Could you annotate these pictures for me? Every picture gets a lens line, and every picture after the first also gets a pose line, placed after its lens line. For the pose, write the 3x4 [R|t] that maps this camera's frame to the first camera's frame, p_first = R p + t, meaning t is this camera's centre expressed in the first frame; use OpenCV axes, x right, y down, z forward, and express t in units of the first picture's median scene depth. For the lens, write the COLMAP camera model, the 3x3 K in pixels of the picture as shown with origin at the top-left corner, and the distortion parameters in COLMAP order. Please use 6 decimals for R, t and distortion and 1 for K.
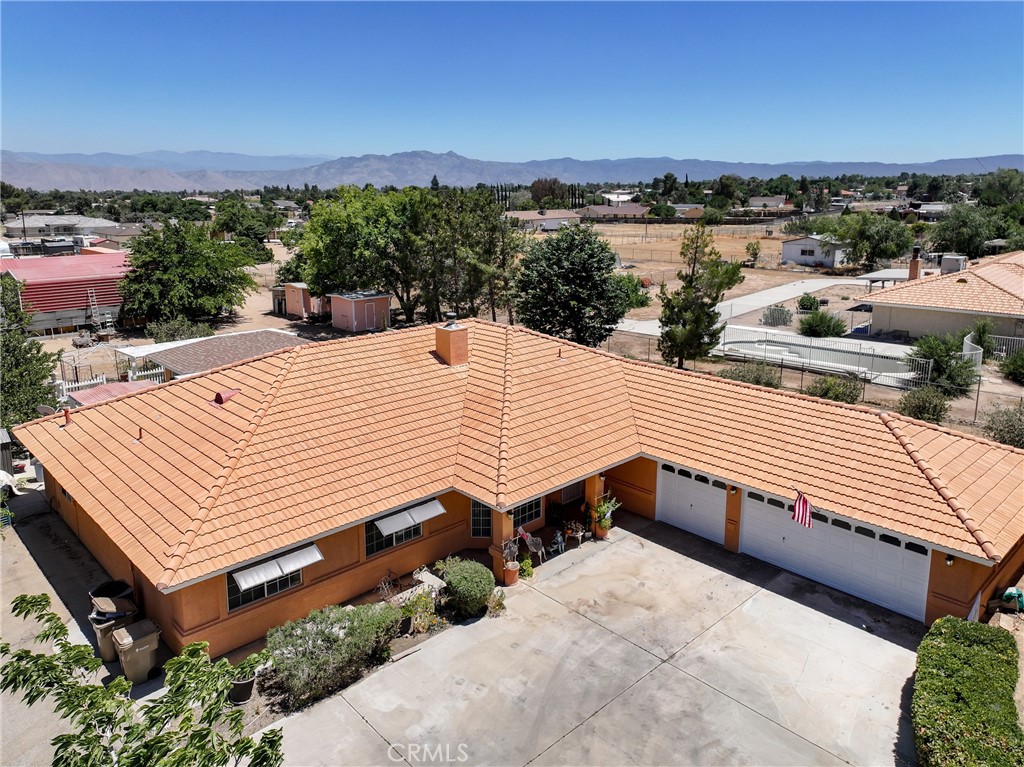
lens RADIAL K [[721.3, 0, 515.1], [0, 721.3, 385.8], [0, 0, 1]] dist [0.008987, 0.008820]
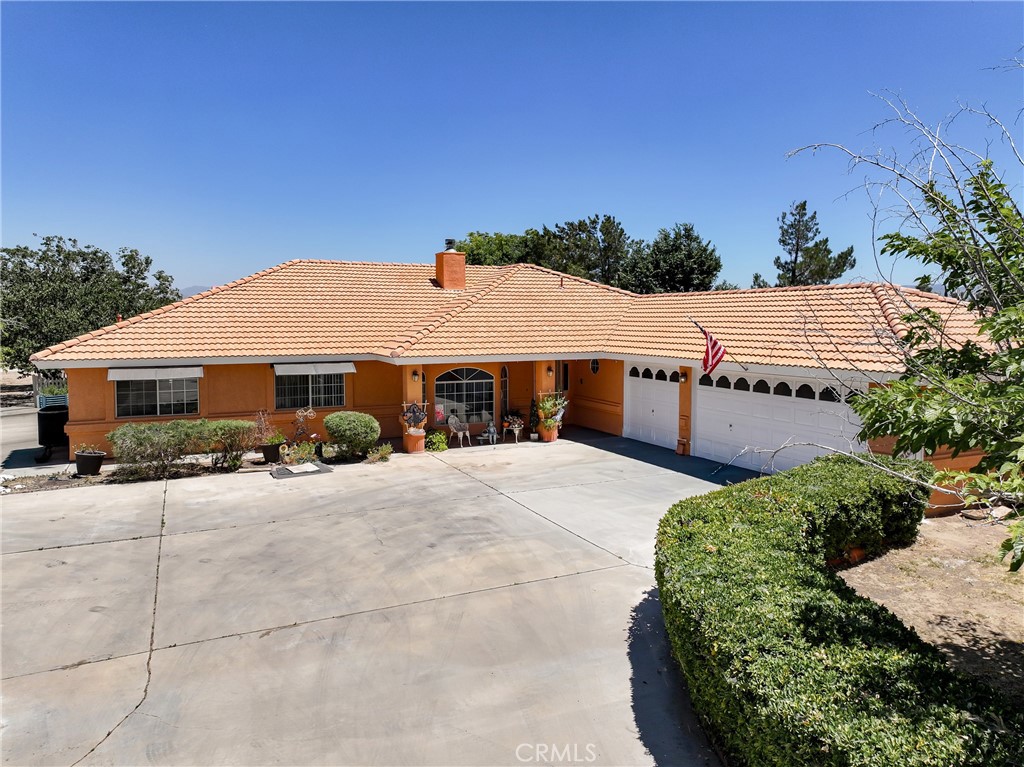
lens RADIAL K [[721.3, 0, 515.9], [0, 721.3, 412.4], [0, 0, 1]] dist [0.008987, 0.008820]
pose [[0.947522, 0.030056, -0.318275, 0.385606], [-0.072599, 0.989790, -0.122660, 0.302739], [0.311339, 0.139330, 0.940029, 0.136816]]
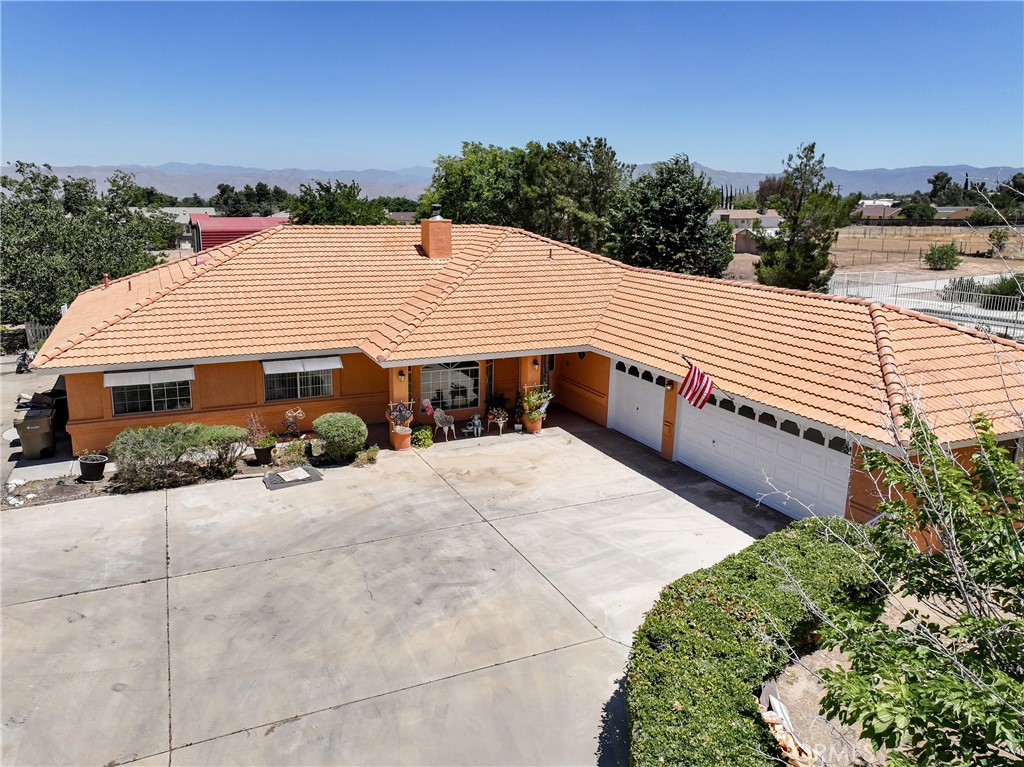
lens RADIAL K [[721.3, 0, 474.0], [0, 721.3, 422.3], [0, 0, 1]] dist [0.008987, 0.008820]
pose [[0.934719, 0.102244, -0.340362, 0.379897], [-0.091683, 0.994678, 0.047015, 0.169131], [0.343358, -0.012740, 0.939118, 0.115438]]
